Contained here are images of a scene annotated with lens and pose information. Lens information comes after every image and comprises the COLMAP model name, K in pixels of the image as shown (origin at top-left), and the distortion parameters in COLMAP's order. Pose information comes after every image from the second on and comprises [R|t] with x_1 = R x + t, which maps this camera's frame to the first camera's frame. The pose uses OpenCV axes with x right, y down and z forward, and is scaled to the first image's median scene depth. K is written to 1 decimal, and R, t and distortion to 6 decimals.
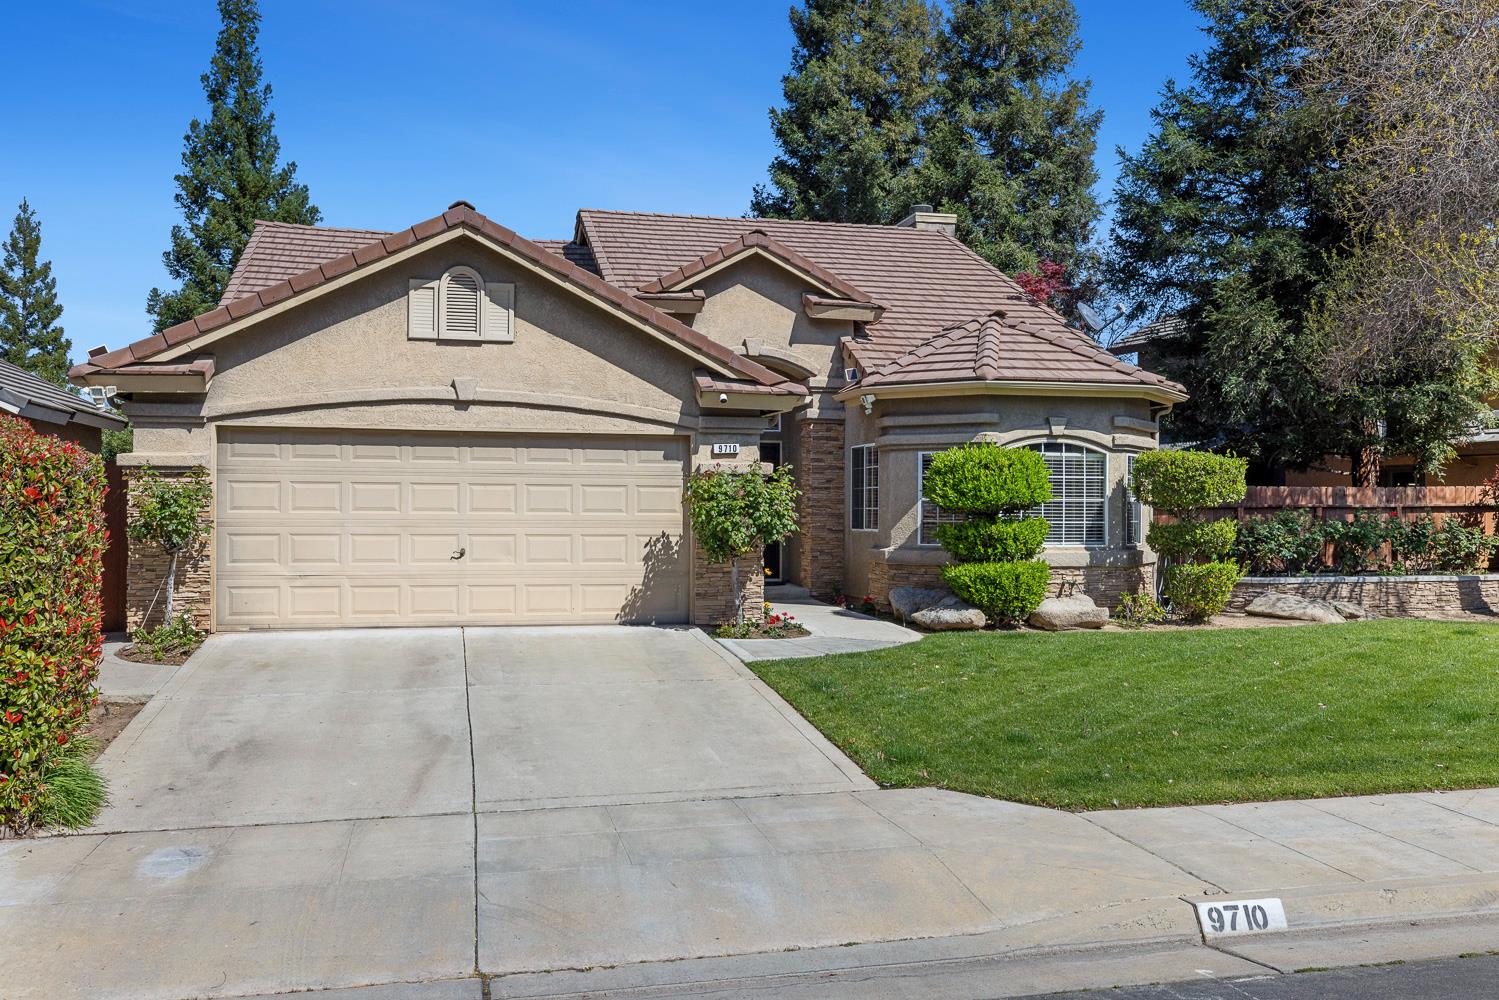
lens RADIAL K [[1286.5, 0, 750.7], [0, 1286.5, 500.0], [0, 0, 1]] dist [0.004227, -0.001787]
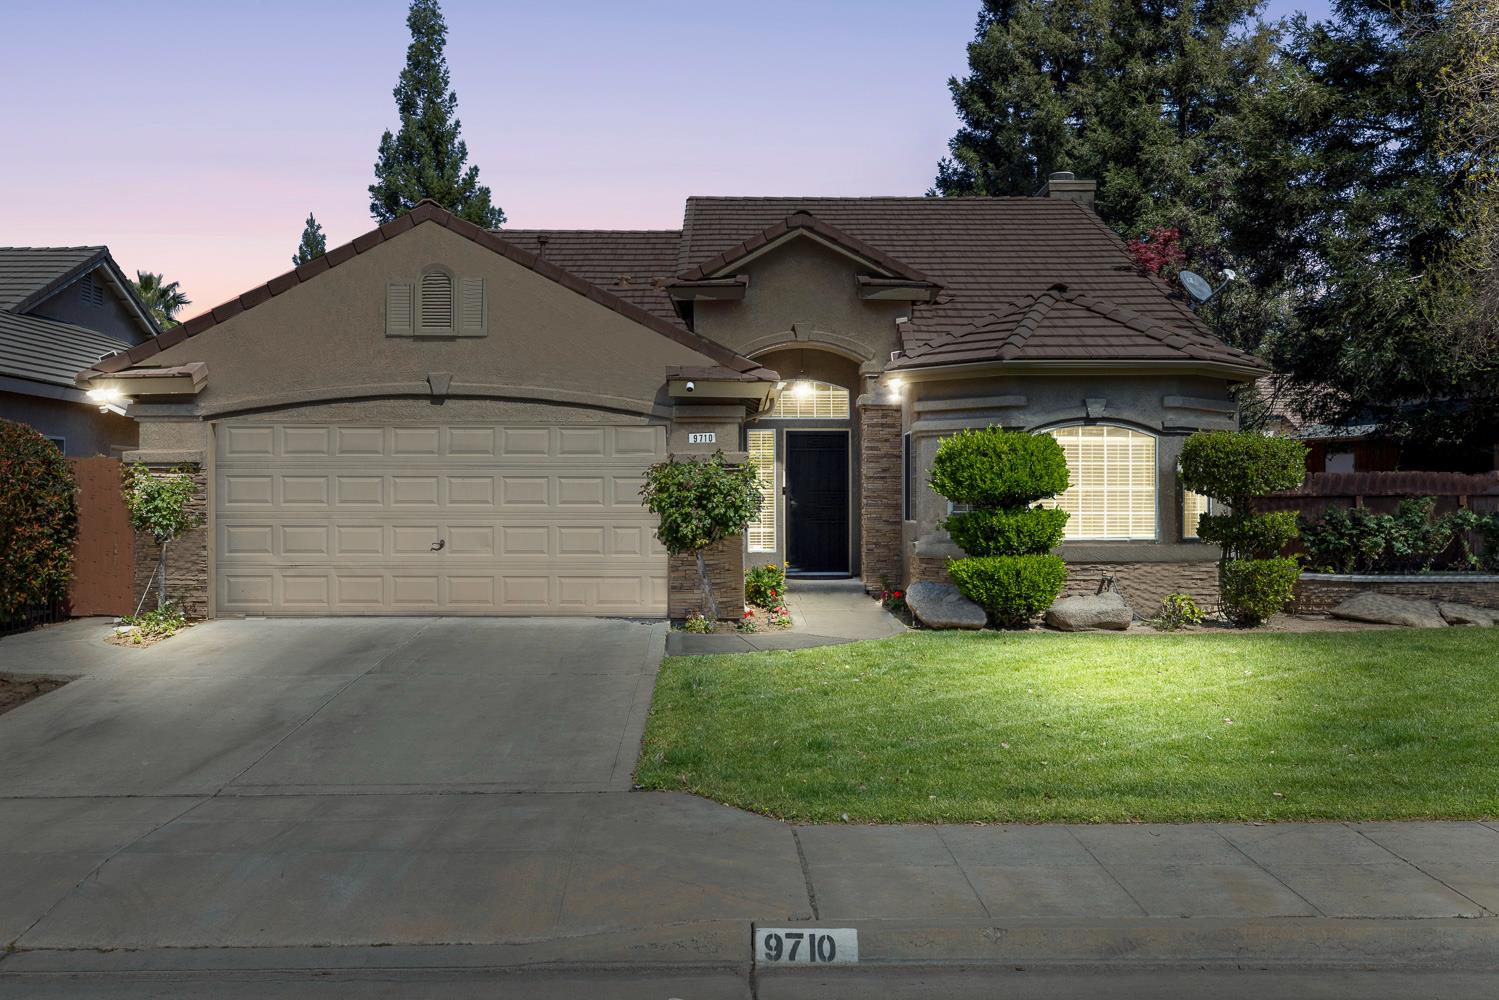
lens RADIAL K [[1316.7, 0, 749.5], [0, 1316.7, 500.2], [0, 0, 1]] dist [0.003282, 0.005189]
pose [[0.974185, -0.003977, -0.225718, 0.226158], [0.005635, 0.999962, 0.006700, 0.000457], [0.225682, -0.007798, 0.974170, 0.034465]]
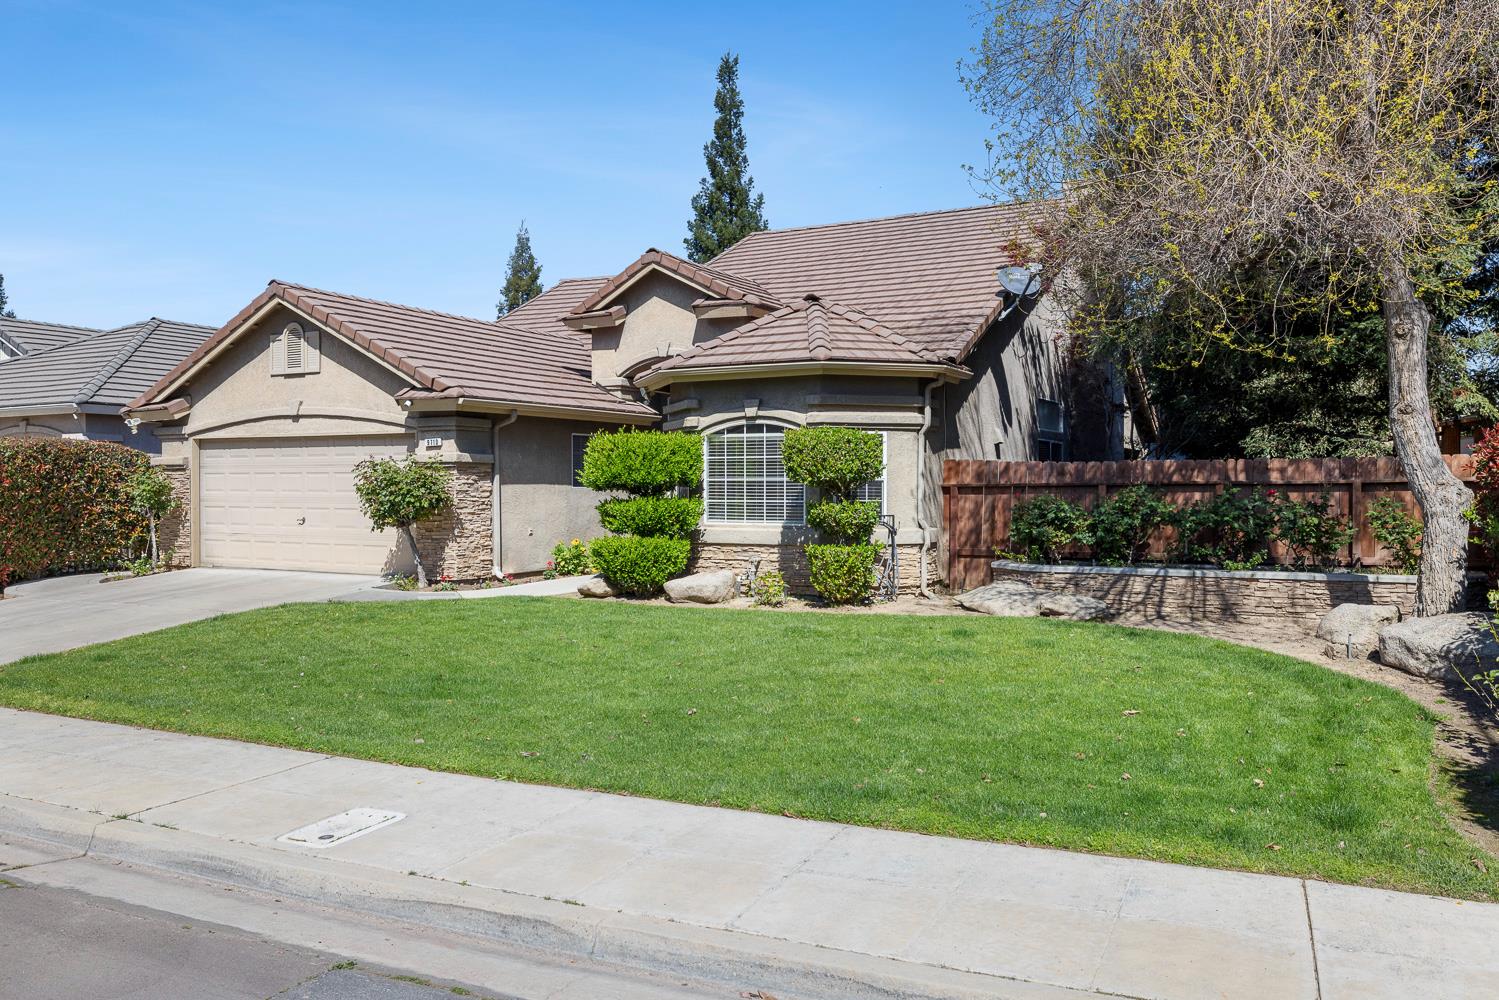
lens RADIAL K [[1176.7, 0, 749.2], [0, 1176.7, 501.7], [0, 0, 1]] dist [-0.006059, 0.000762]
pose [[0.743419, 0.003284, -0.668818, 0.935425], [0.007505, 0.999884, 0.013251, 0.005541], [0.668784, -0.014871, 0.743308, 0.320134]]
